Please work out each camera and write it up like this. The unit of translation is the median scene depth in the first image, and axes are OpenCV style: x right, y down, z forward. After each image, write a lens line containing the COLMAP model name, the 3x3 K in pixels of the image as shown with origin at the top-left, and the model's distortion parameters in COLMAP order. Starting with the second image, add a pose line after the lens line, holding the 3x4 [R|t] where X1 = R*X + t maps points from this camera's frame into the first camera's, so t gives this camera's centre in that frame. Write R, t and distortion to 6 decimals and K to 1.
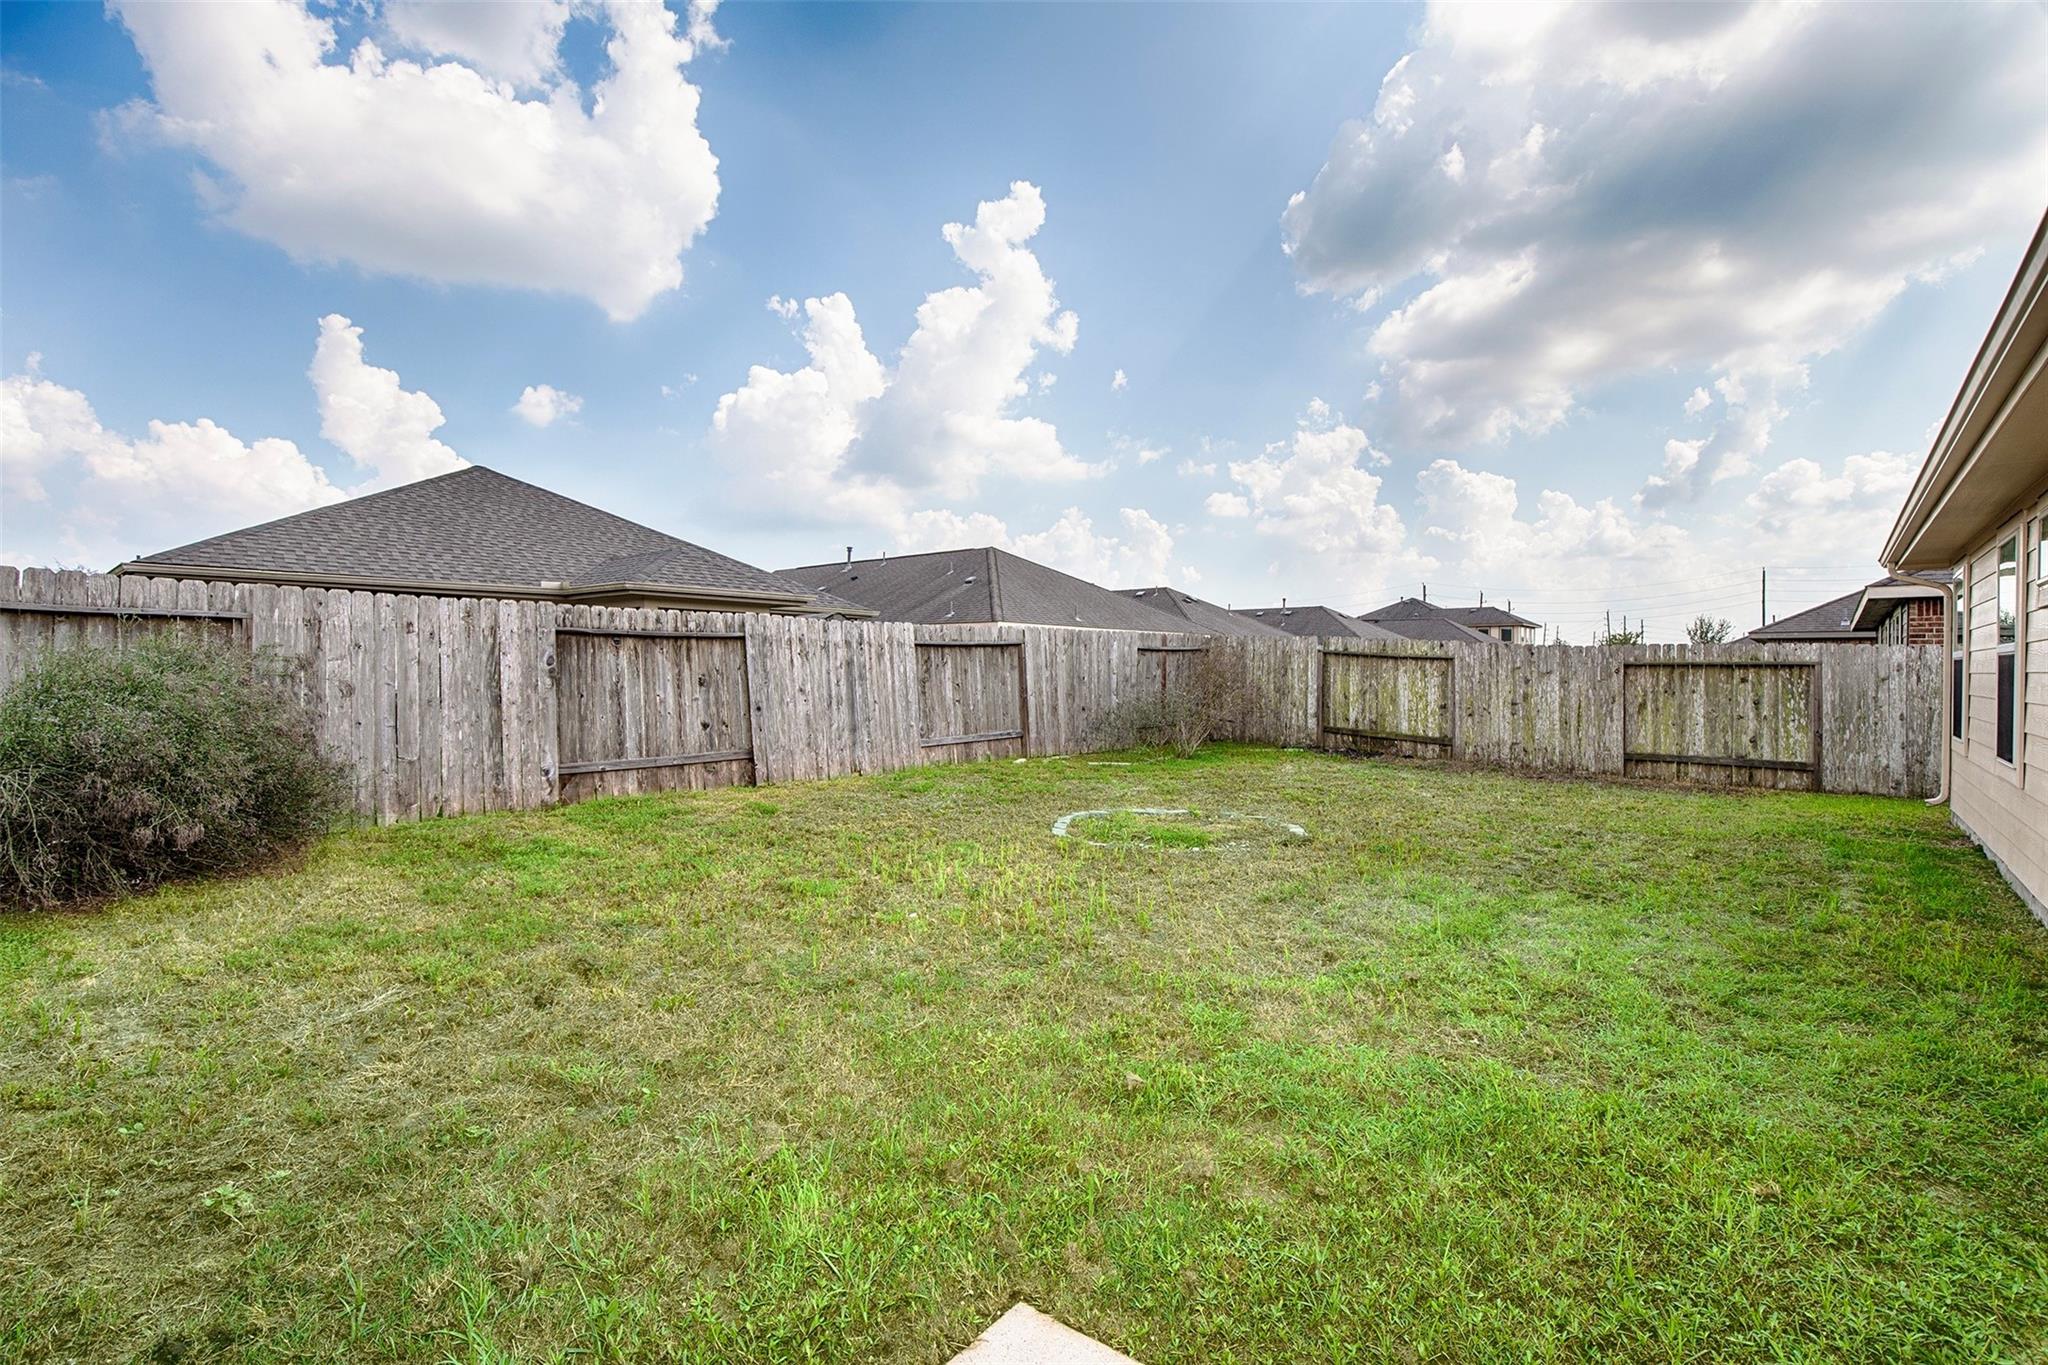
lens RADIAL K [[937.8, 0, 1036.4], [0, 937.8, 693.0], [0, 0, 1]] dist [-0.024690, 0.000969]
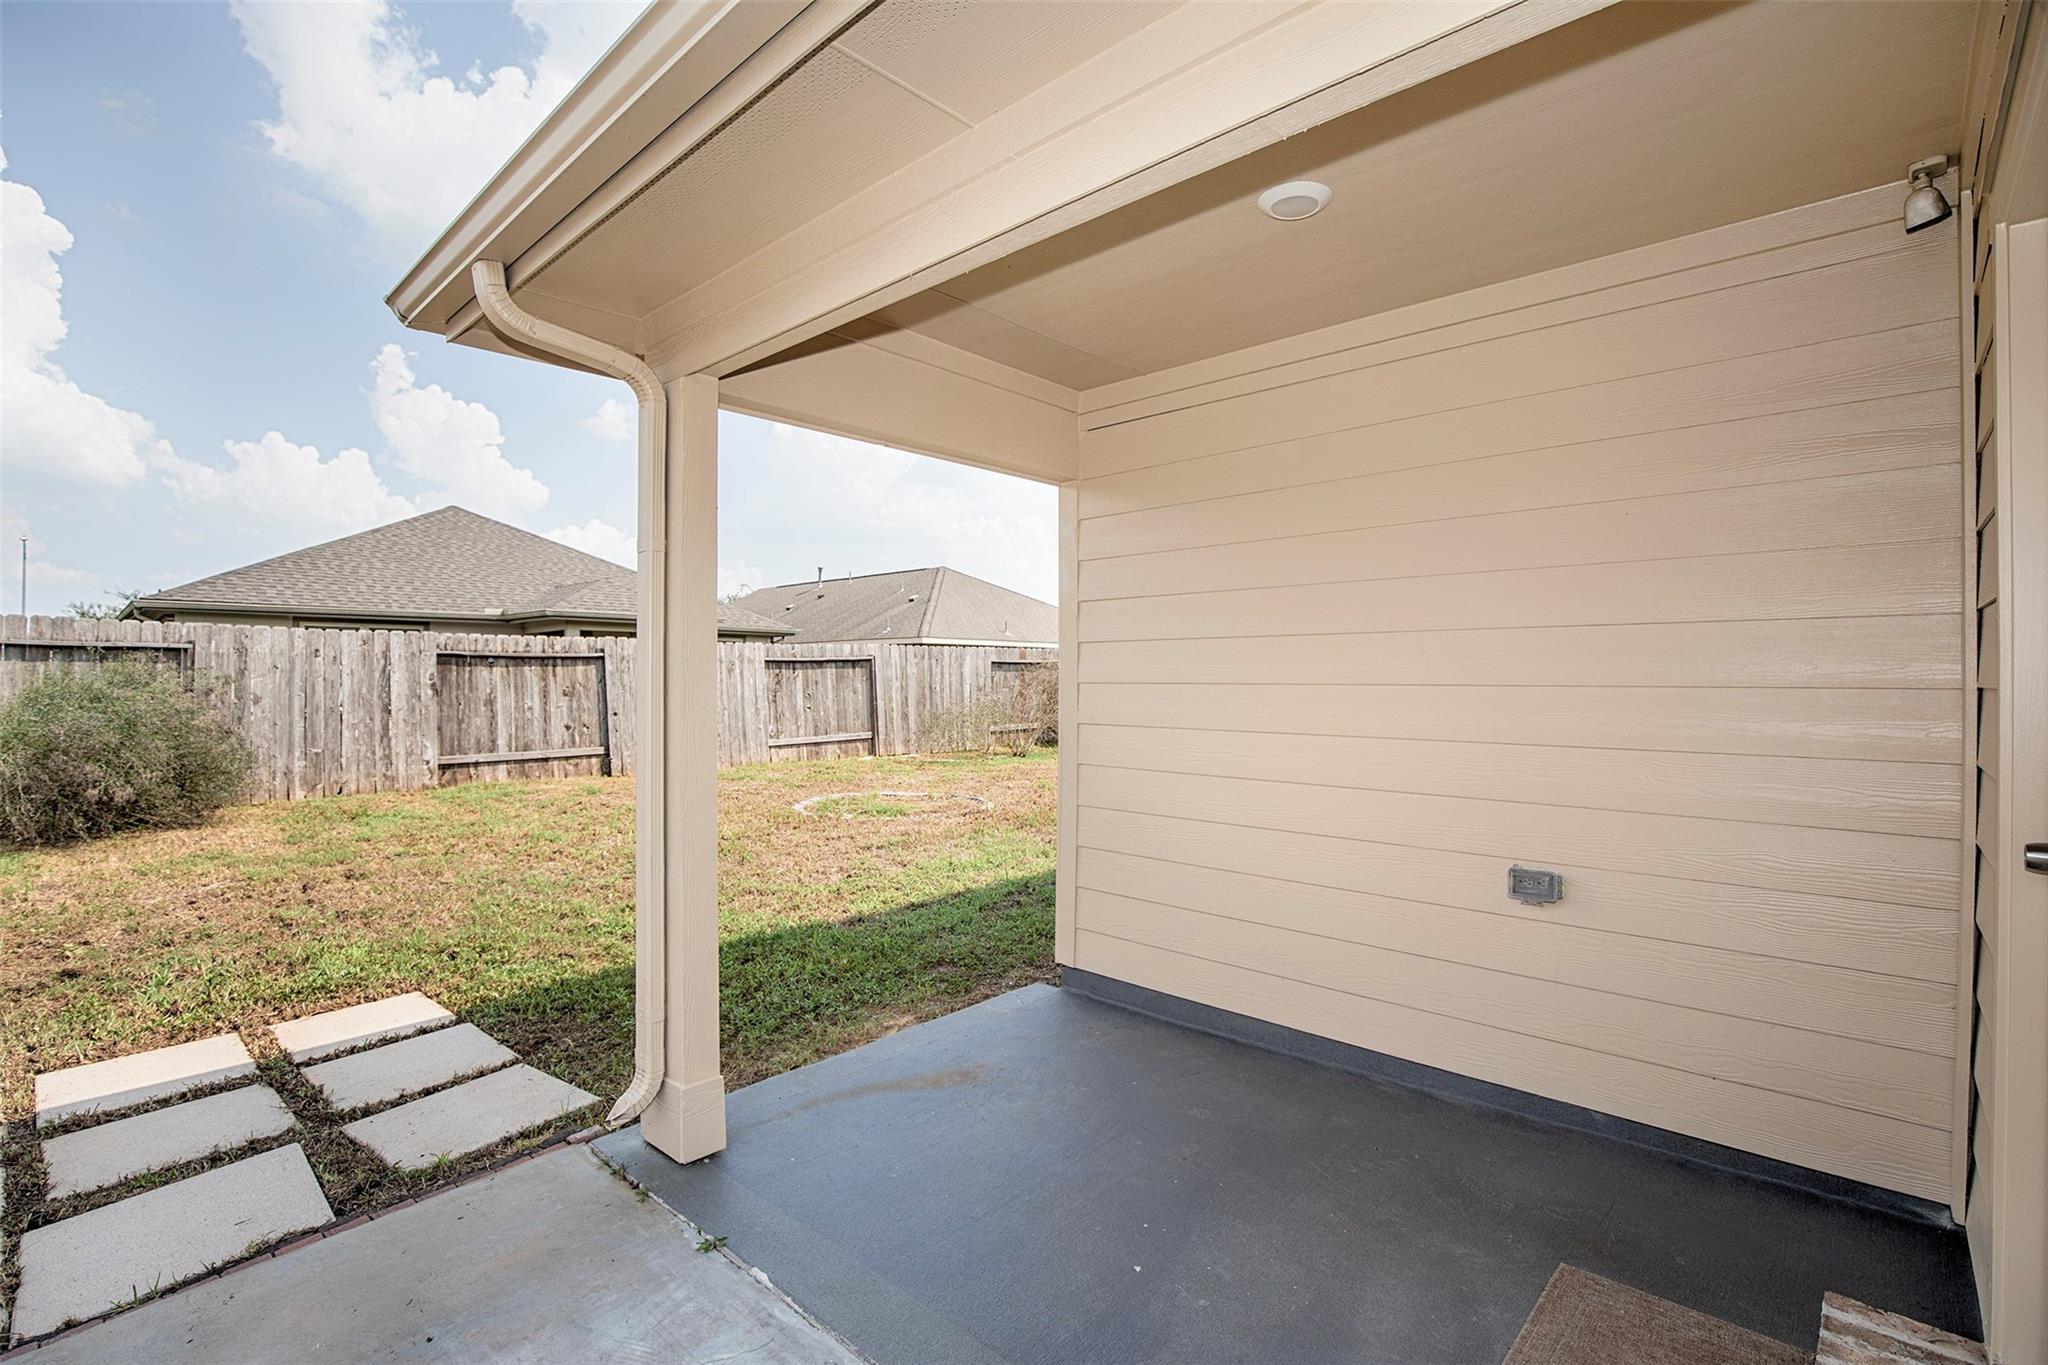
lens RADIAL K [[937.8, 0, 1041.9], [0, 937.8, 684.6], [0, 0, 1]] dist [-0.024690, 0.000969]
pose [[0.999260, -0.003765, -0.038271, 0.356794], [0.003039, 0.999814, -0.019022, 0.003076], [0.038335, 0.018891, 0.999086, -0.249098]]
